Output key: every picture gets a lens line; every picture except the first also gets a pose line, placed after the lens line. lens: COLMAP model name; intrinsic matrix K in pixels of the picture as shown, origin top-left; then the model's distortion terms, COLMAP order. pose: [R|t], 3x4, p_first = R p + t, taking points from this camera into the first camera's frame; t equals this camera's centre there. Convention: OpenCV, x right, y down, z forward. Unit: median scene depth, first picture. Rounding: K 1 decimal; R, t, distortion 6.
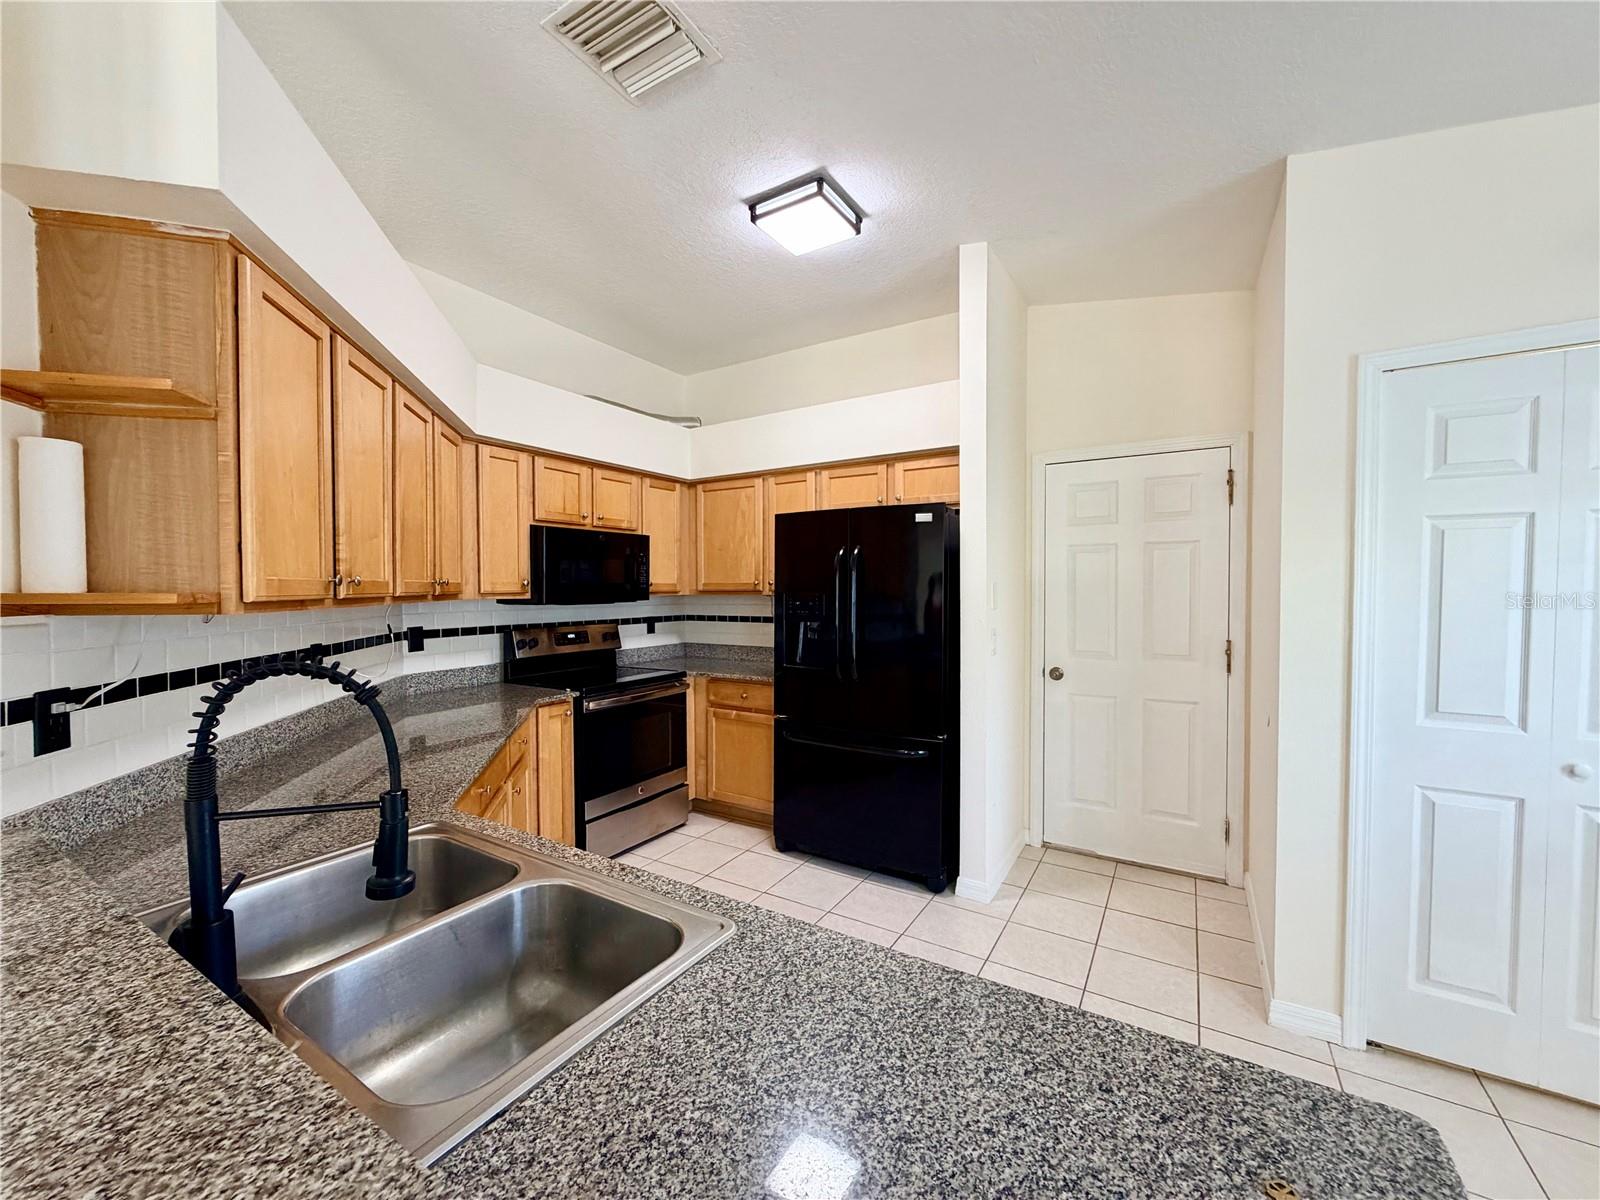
lens RADIAL K [[638.9, 0, 794.0], [0, 638.9, 601.9], [0, 0, 1]] dist [-0.000531, -0.000054]
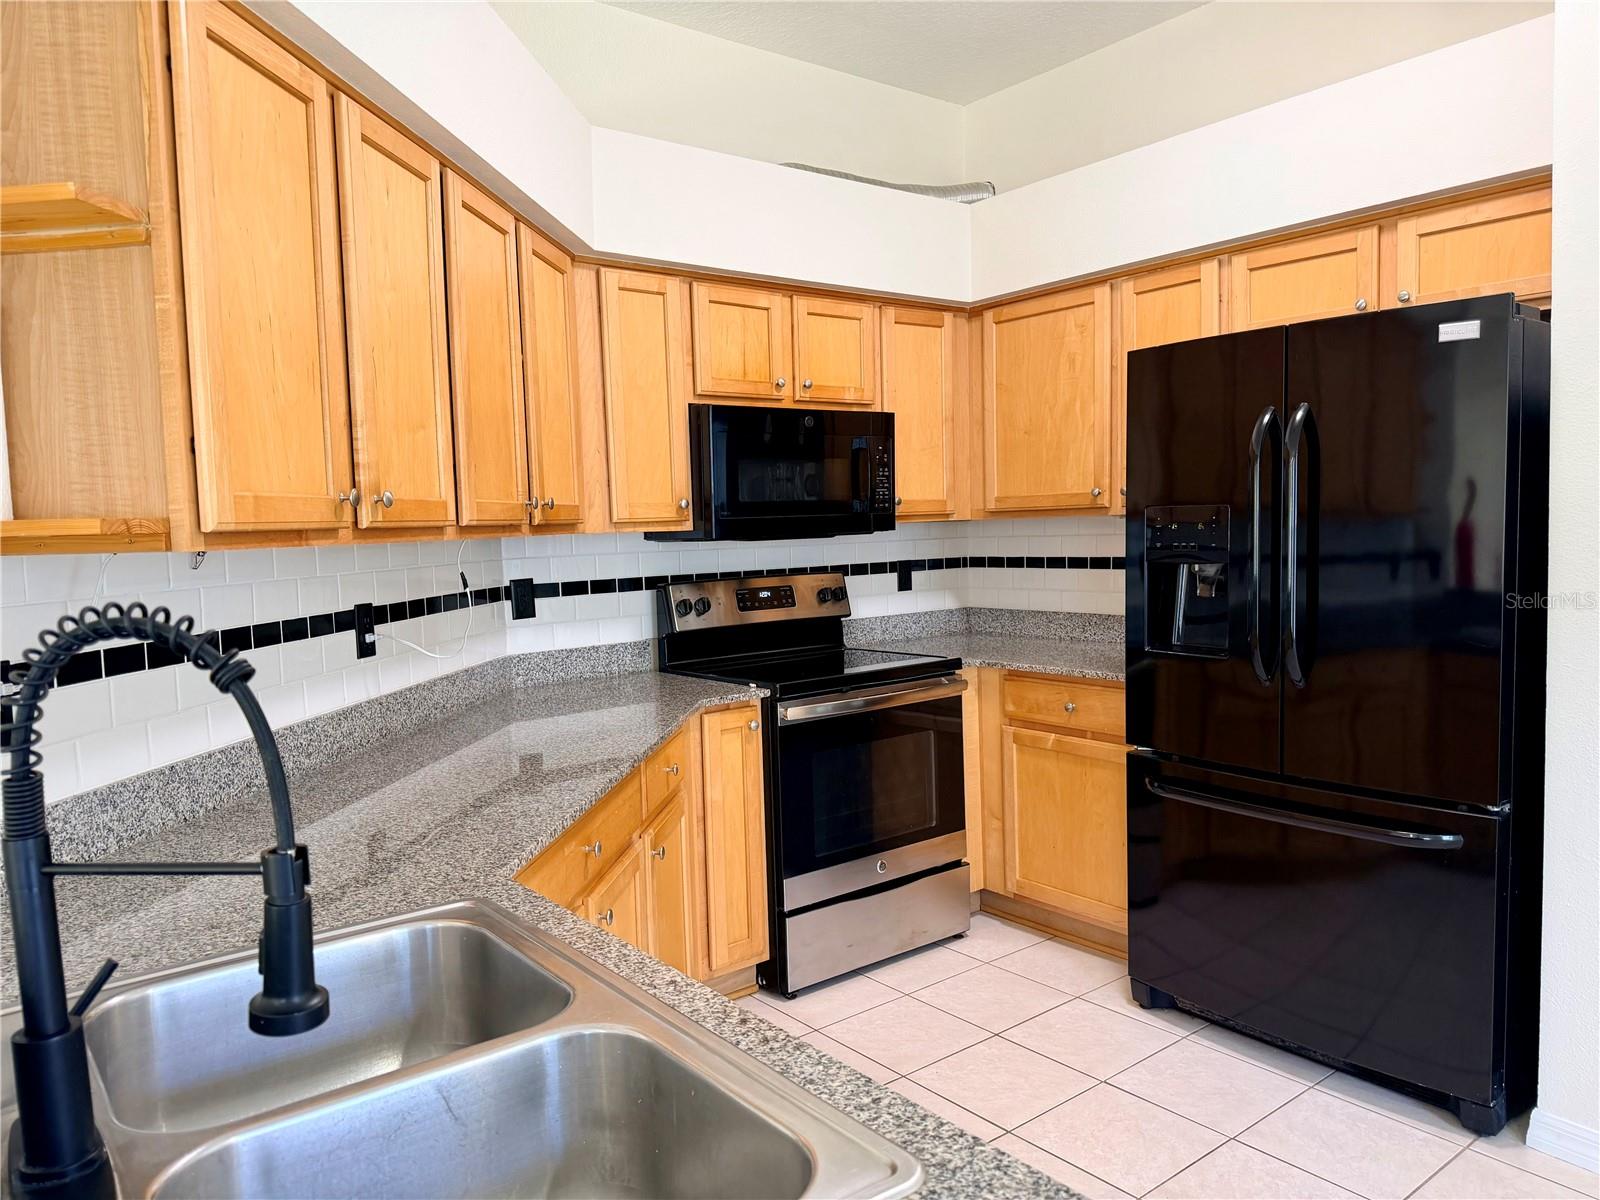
lens RADIAL K [[1125.6, 0, 798.1], [0, 1125.6, 604.9], [0, 0, 1]] dist [0.105805, -0.143580]
pose [[0.940182, 0.001039, -0.340672, 0.033375], [0.018696, 0.998331, 0.054642, 0.008675], [0.340160, -0.057742, 0.938593, 0.053211]]
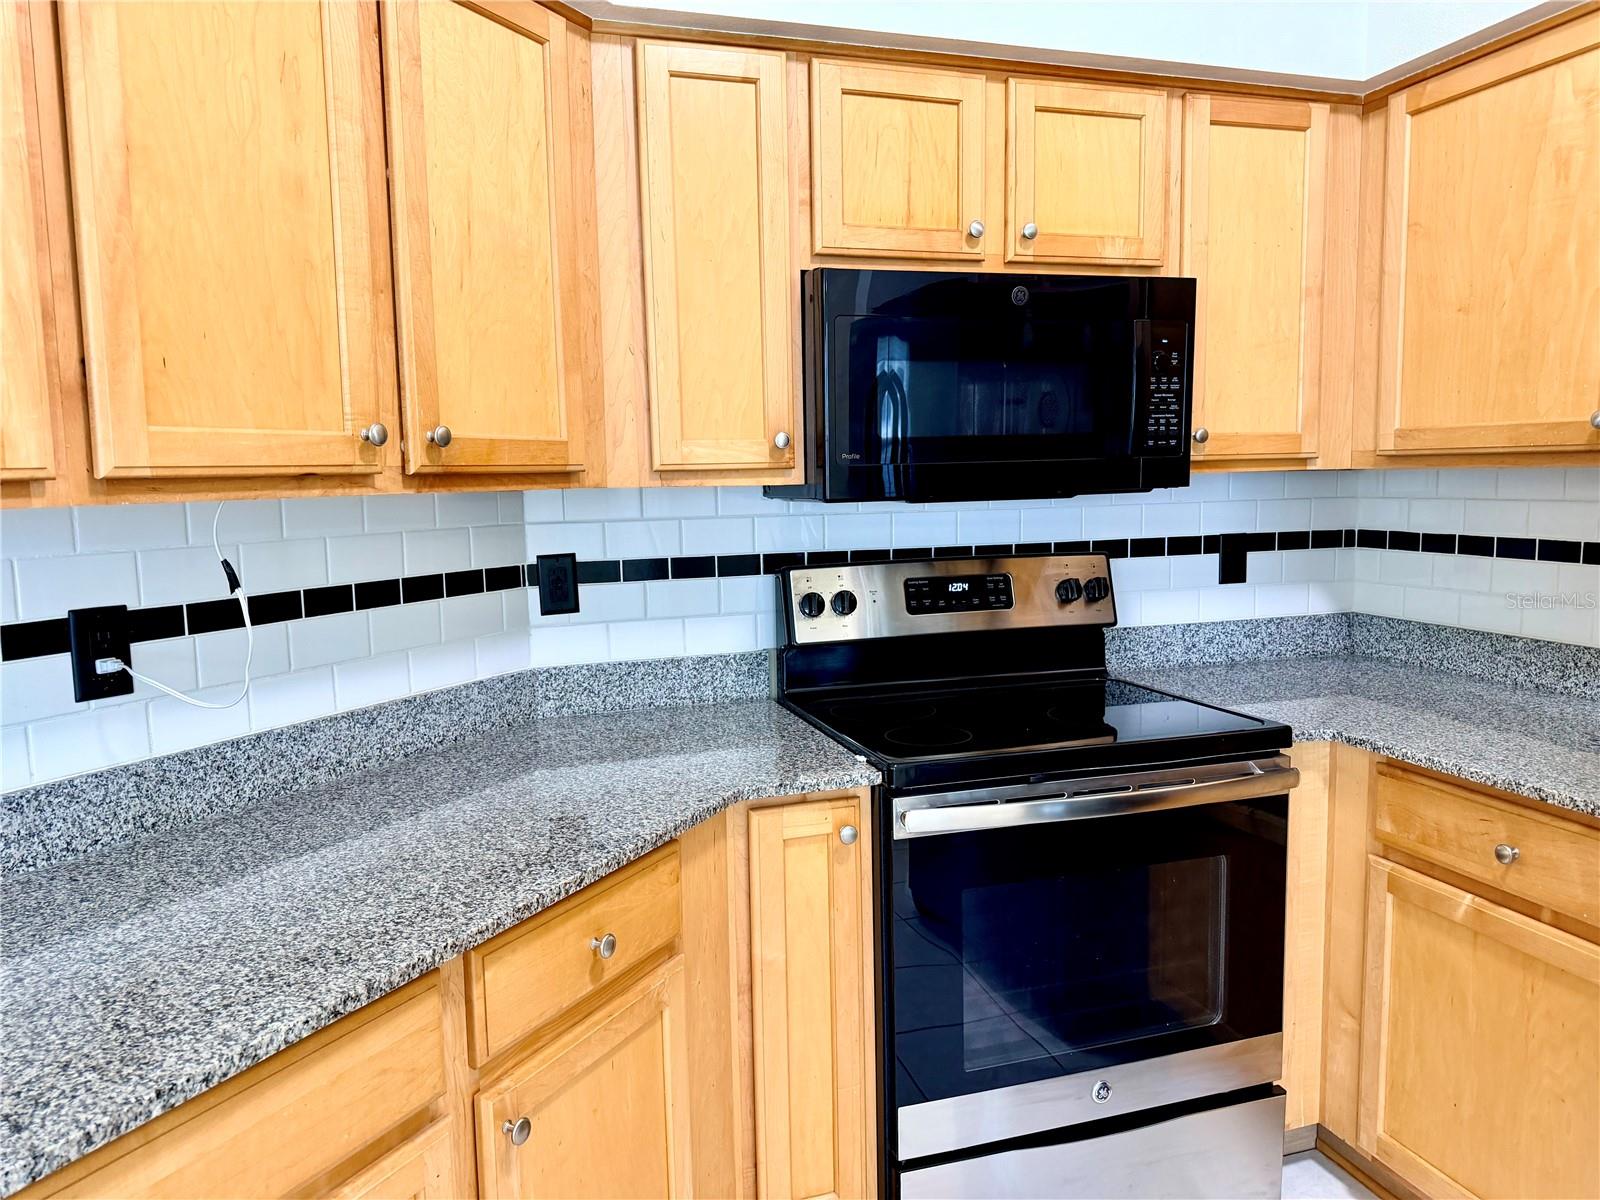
lens RADIAL K [[1131.3, 0, 802.7], [0, 1131.3, 596.0], [0, 0, 1]] dist [0.043516, -0.071225]
pose [[0.756205, 0.061158, -0.651471, 0.000795], [0.001283, 0.995482, 0.094943, -0.002691], [0.654334, -0.072632, 0.752710, 0.523960]]
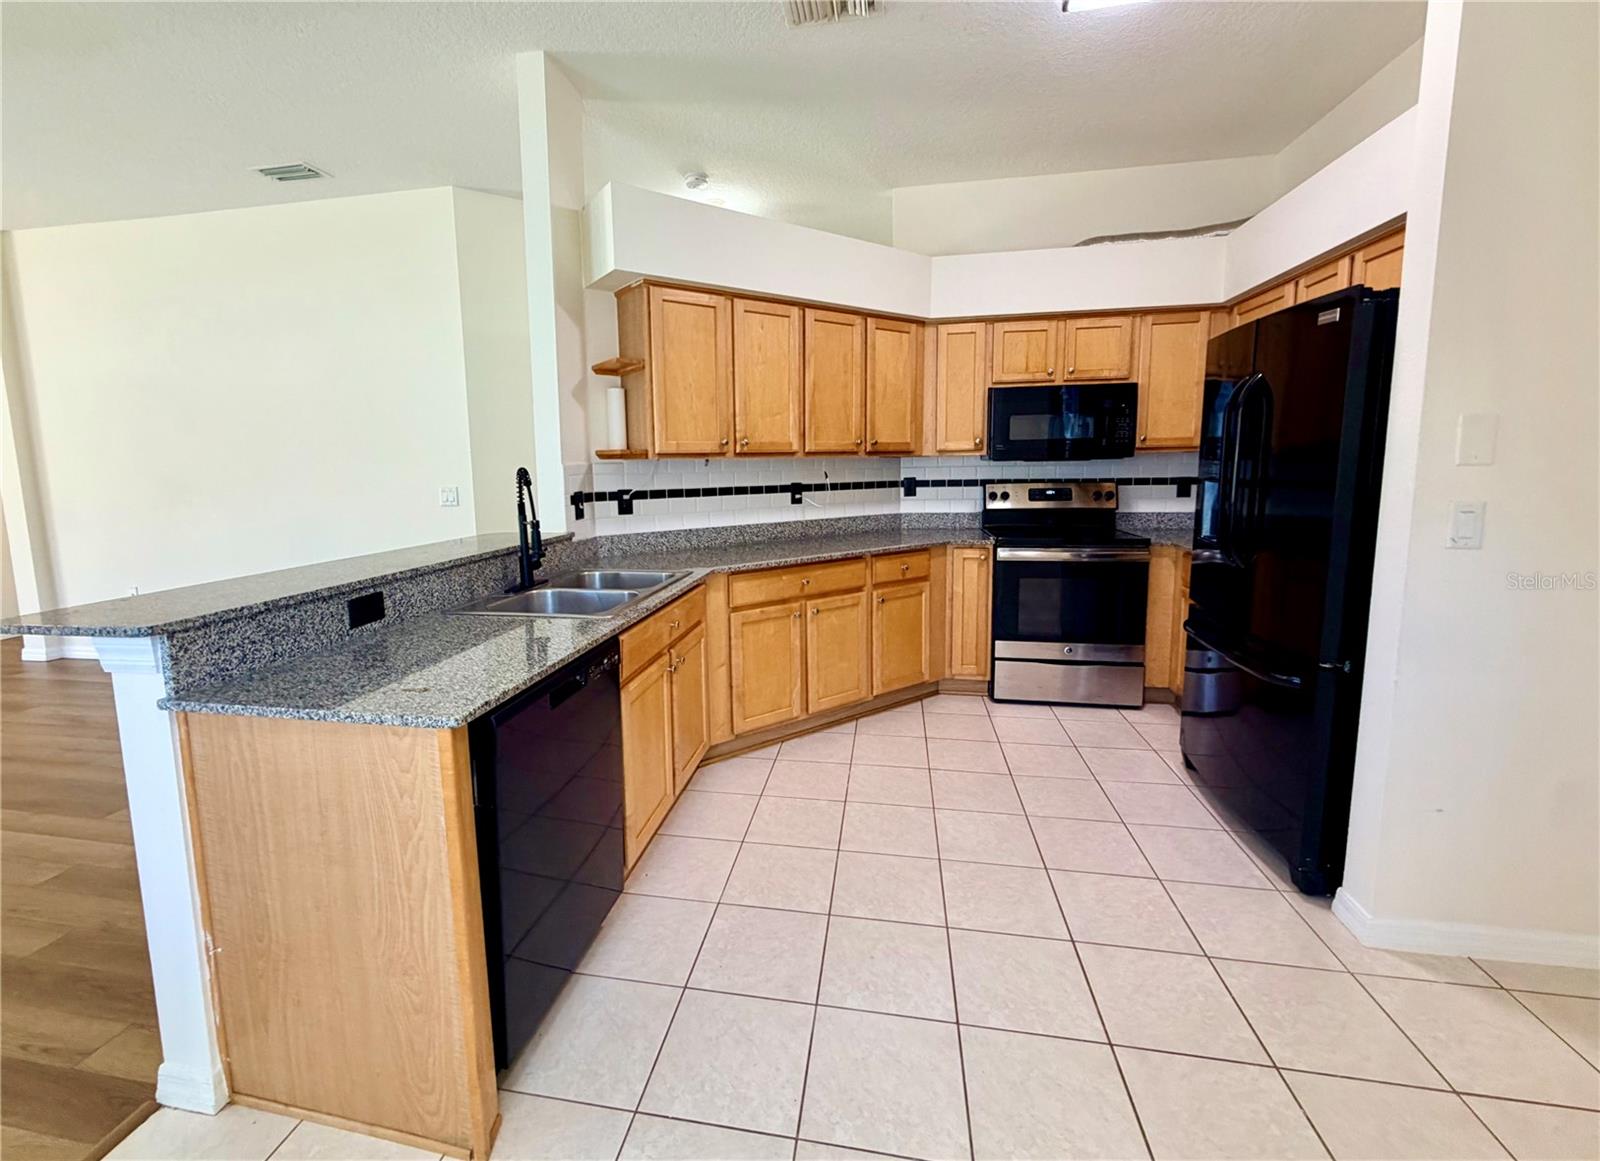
lens RADIAL K [[671.2, 0, 765.5], [0, 671.2, 541.7], [0, 0, 1]] dist [0.000384, -0.000030]
pose [[0.358663, 0.108962, -0.927086, 0.560323], [-0.006637, 0.993436, 0.114193, 0.013947], [0.933444, -0.034803, 0.357032, 0.213328]]
